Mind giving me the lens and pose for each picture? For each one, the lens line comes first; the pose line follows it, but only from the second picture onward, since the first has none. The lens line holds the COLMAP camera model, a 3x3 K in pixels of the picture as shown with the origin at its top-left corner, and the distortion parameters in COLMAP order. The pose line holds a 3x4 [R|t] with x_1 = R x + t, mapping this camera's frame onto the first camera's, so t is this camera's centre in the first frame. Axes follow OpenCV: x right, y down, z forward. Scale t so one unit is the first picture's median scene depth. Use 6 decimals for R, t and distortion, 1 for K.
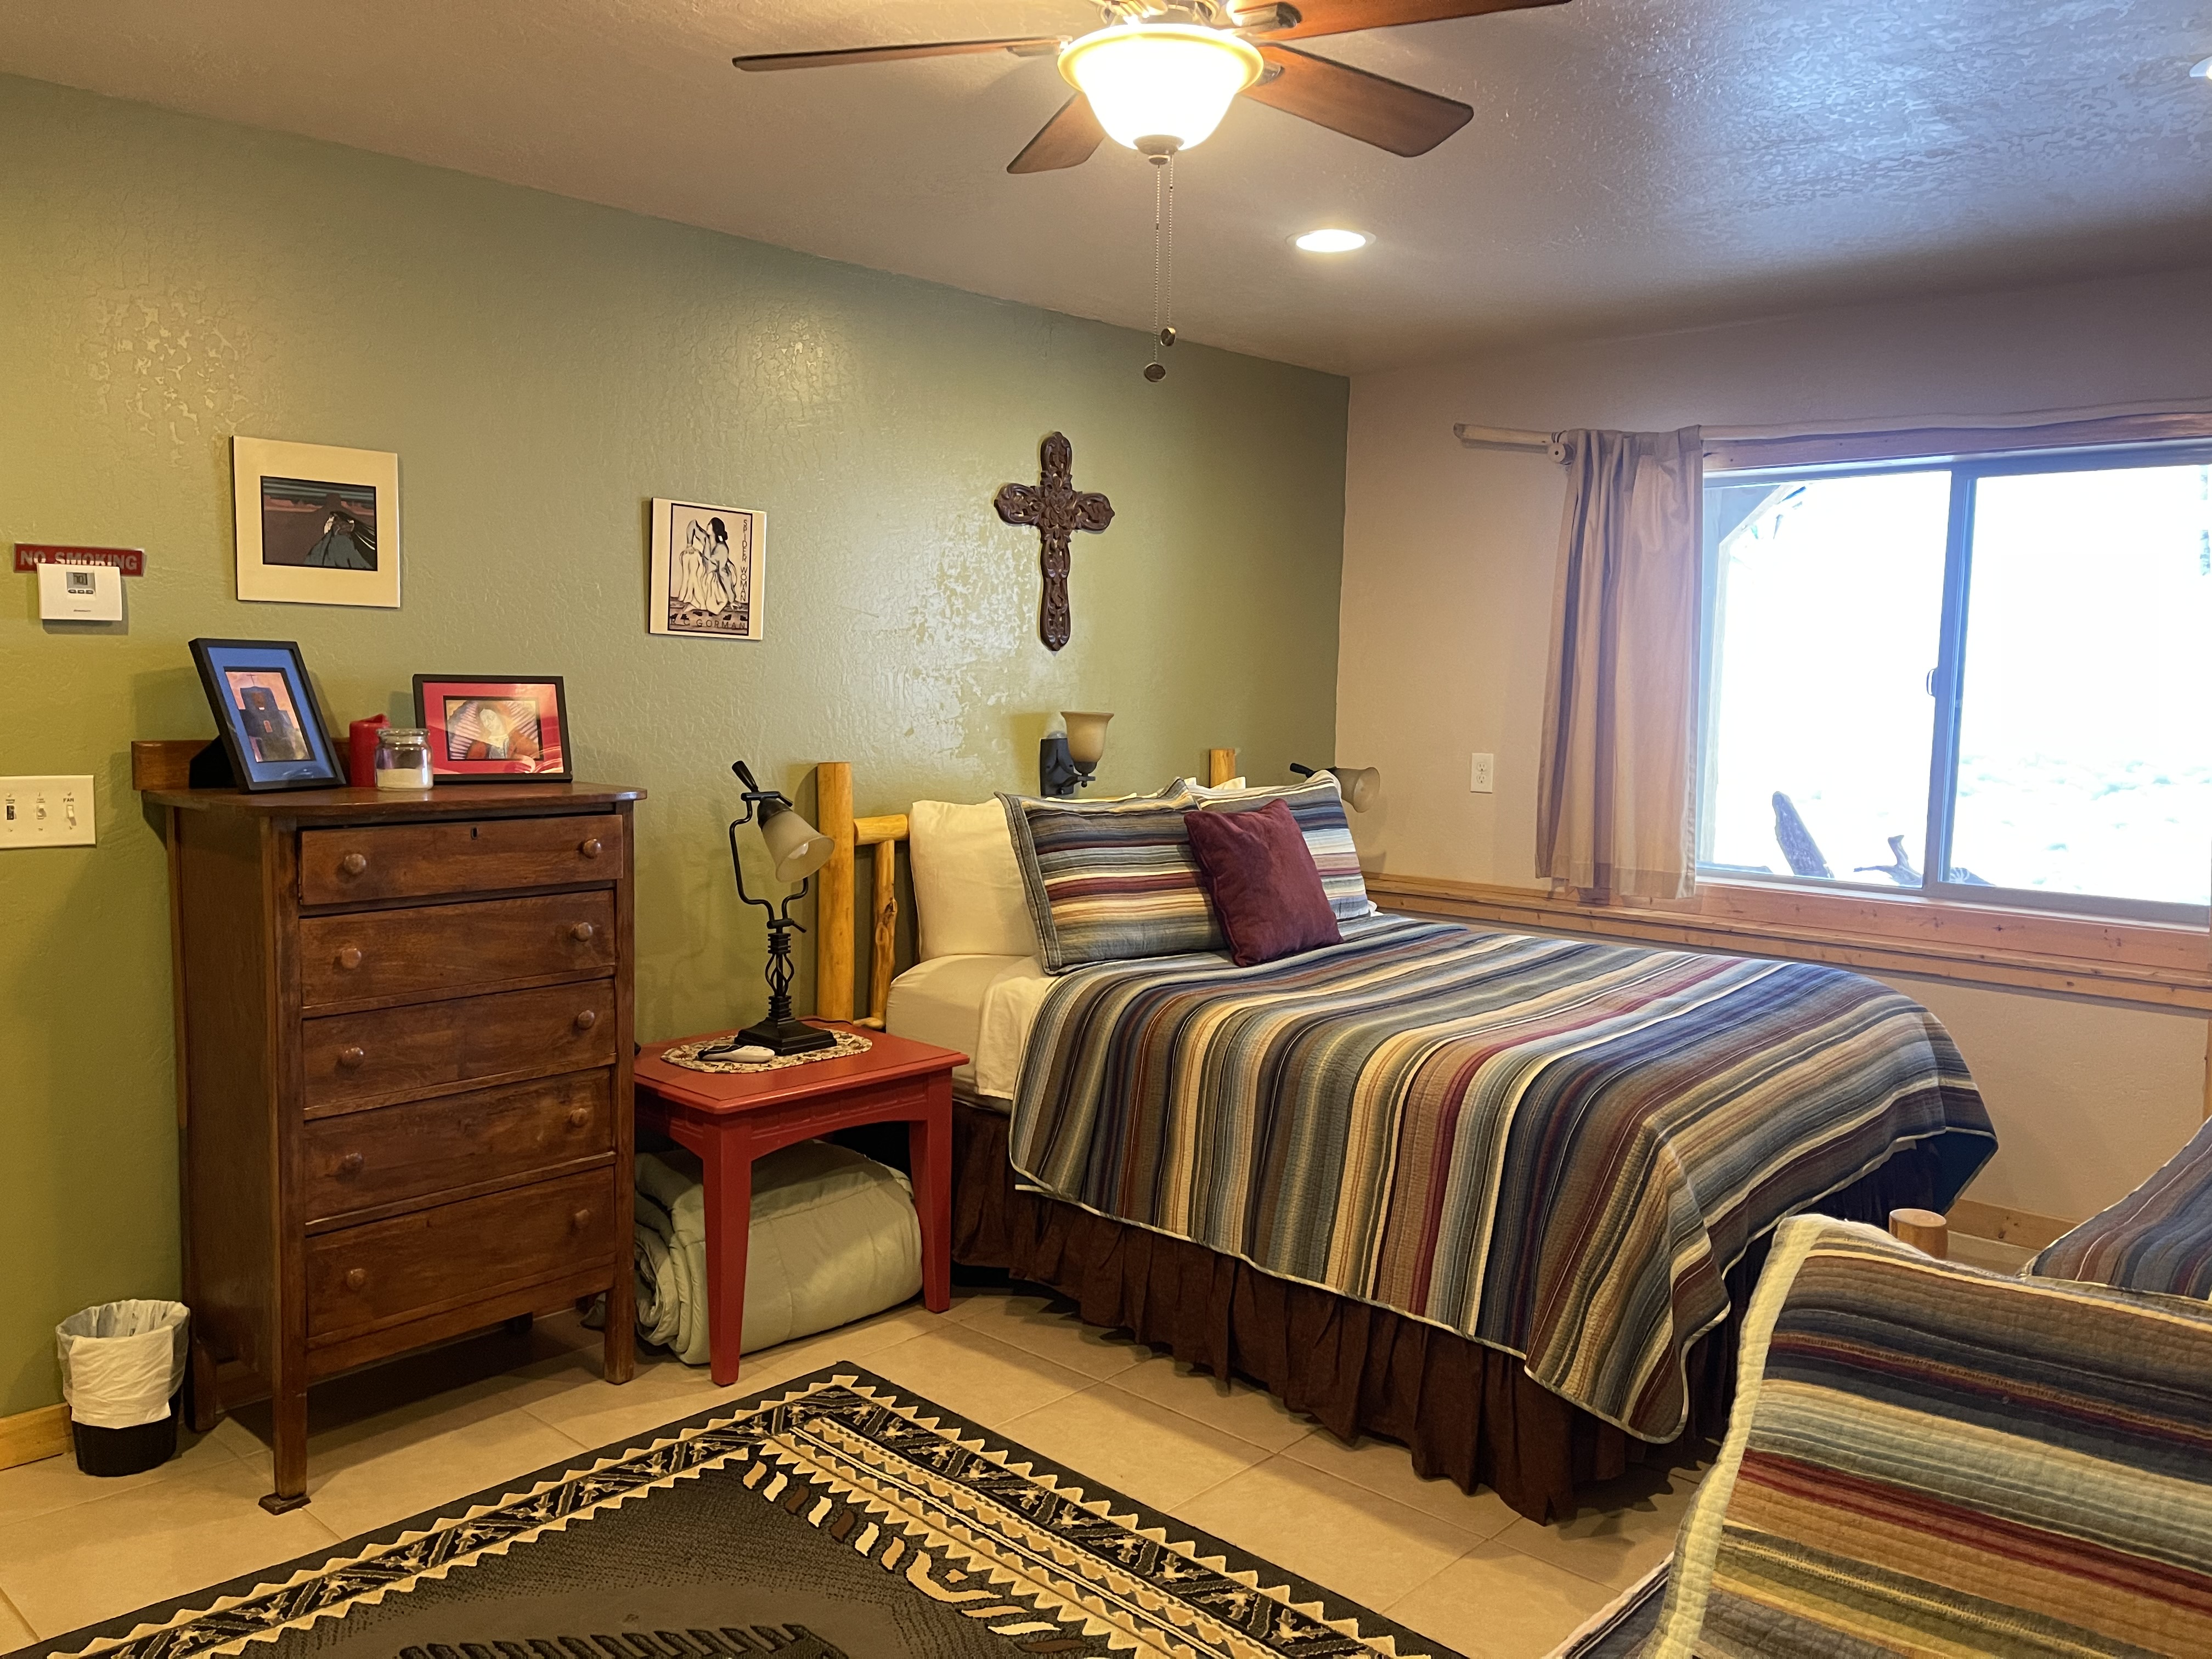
lens RADIAL K [[1663.6, 0, 1100.1], [0, 1663.6, 830.5], [0, 0, 1]] dist [0.035436, -0.004907]
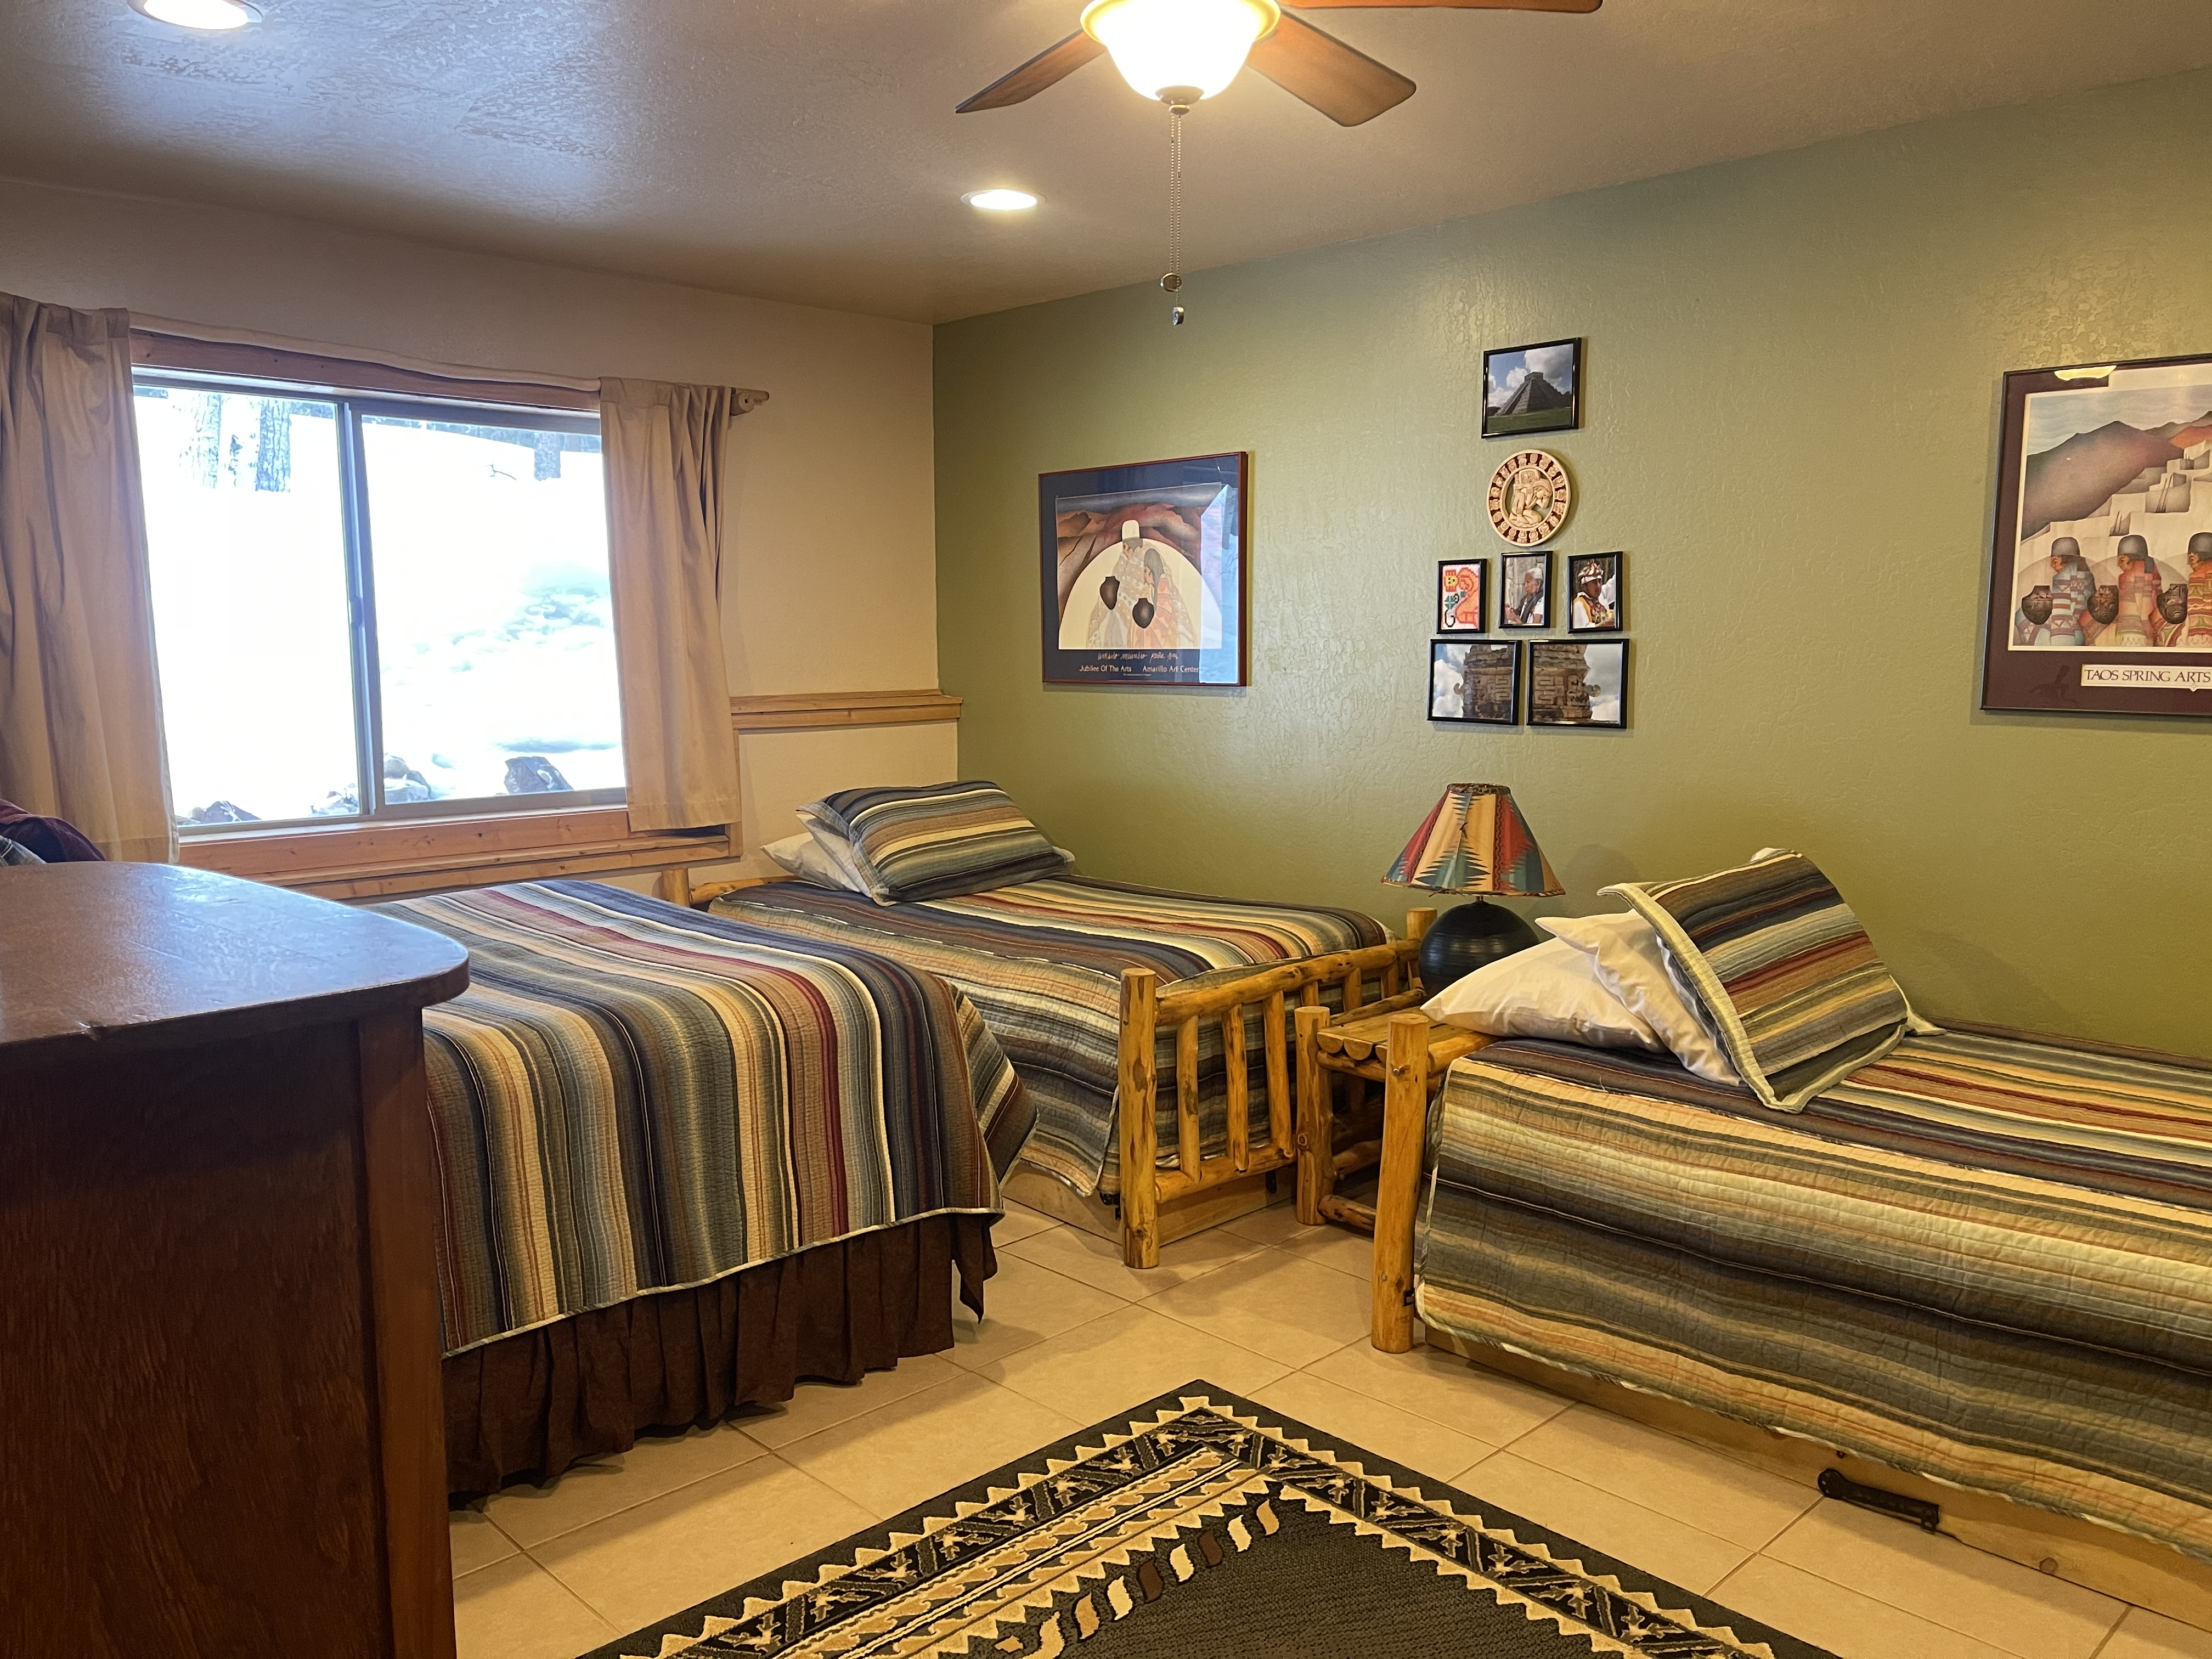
lens RADIAL K [[1663.6, 0, 1100.1], [0, 1663.6, 830.5], [0, 0, 1]] dist [0.035436, -0.004907]
pose [[0.063487, -0.138117, 0.988379, -0.783927], [0.095306, 0.986690, 0.131759, -0.075438], [-0.993421, 0.085834, 0.075806, 0.748621]]
